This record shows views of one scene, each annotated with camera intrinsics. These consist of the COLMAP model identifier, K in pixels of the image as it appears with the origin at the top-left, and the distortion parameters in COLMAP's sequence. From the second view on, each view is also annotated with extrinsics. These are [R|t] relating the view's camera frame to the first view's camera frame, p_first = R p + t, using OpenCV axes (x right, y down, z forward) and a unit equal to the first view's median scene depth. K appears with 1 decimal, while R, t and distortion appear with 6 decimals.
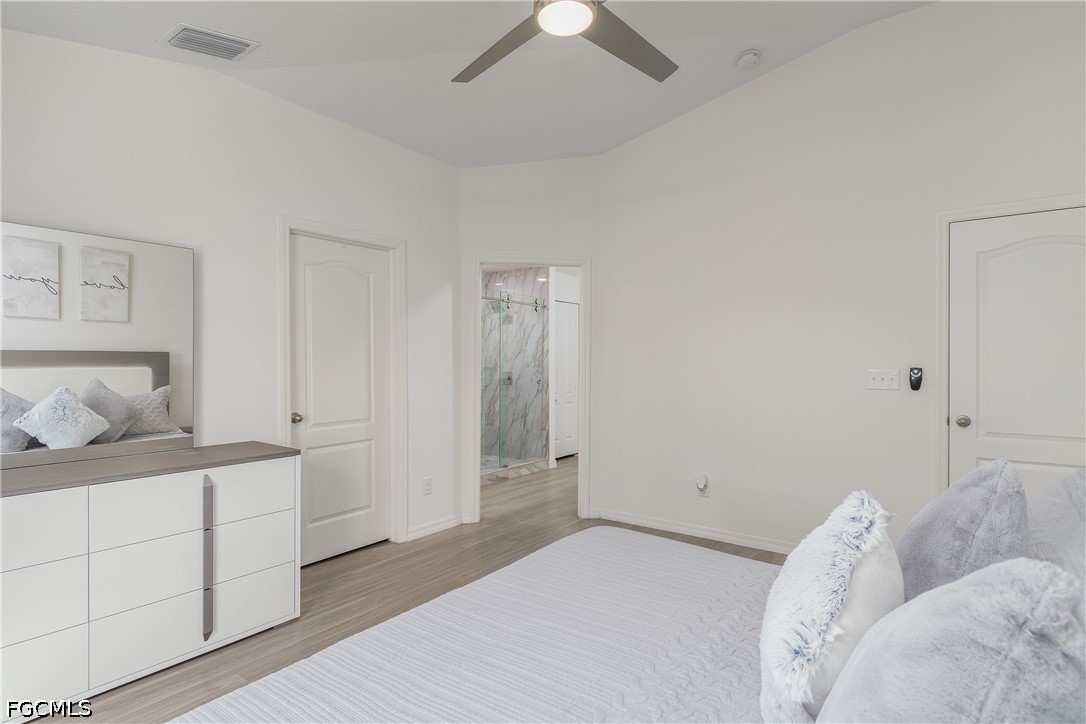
lens RADIAL K [[541.1, 0, 540.1], [0, 541.1, 362.8], [0, 0, 1]] dist [-0.002765, -0.001368]
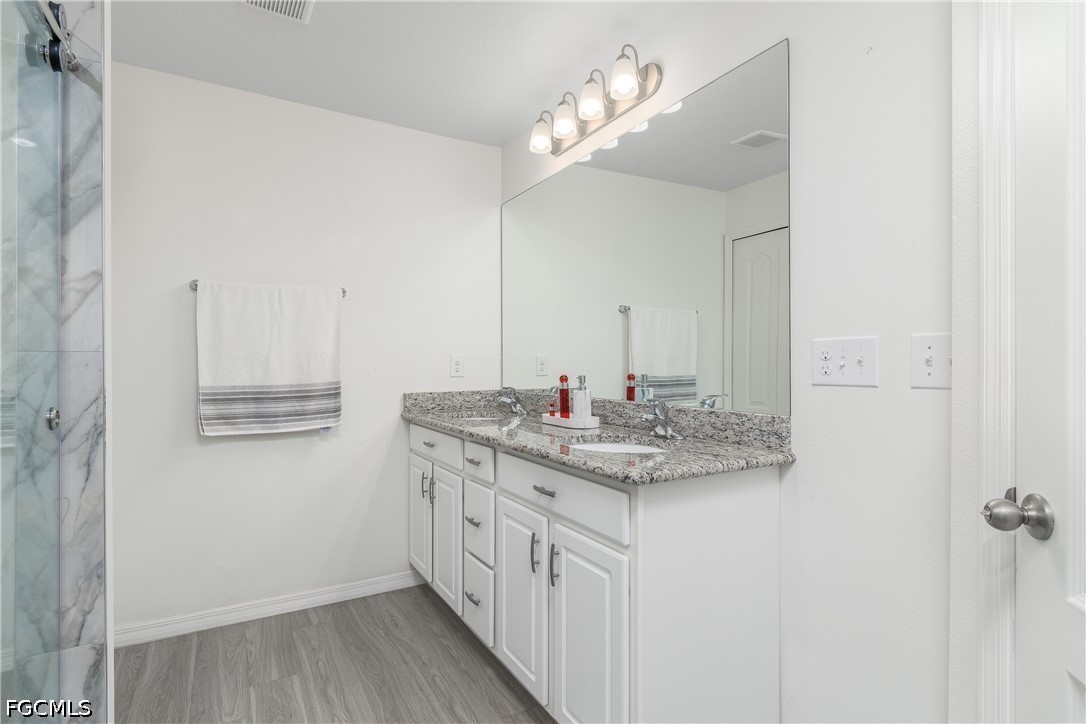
lens RADIAL K [[541.1, 0, 536.2], [0, 541.1, 363.2], [0, 0, 1]] dist [-0.002765, -0.001368]
pose [[0.391927, -0.001244, 0.919995, -0.116194], [0.007602, 0.999969, -0.001886, 0.015459], [-0.919965, 0.007733, 0.391925, 0.745393]]
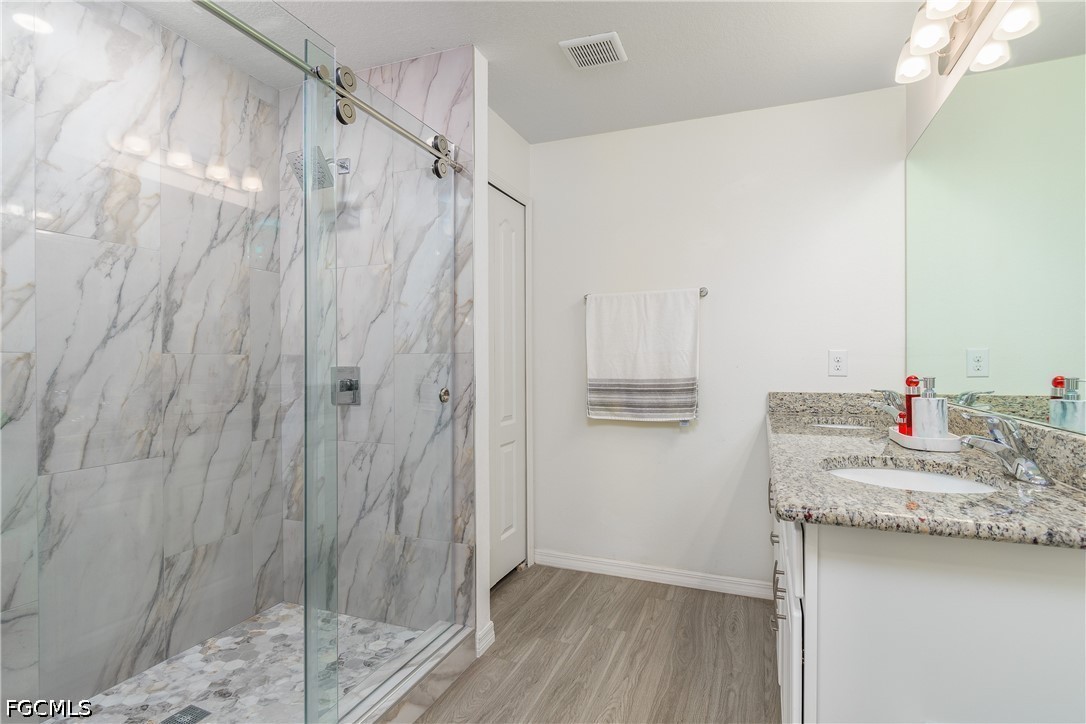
lens RADIAL K [[541.1, 0, 539.6], [0, 541.1, 363.9], [0, 0, 1]] dist [-0.002765, -0.001368]
pose [[0.967953, -0.005025, 0.251081, -0.028166], [0.005210, 0.999986, -0.000070, 0.015831], [-0.251078, 0.001376, 0.967966, 0.663671]]
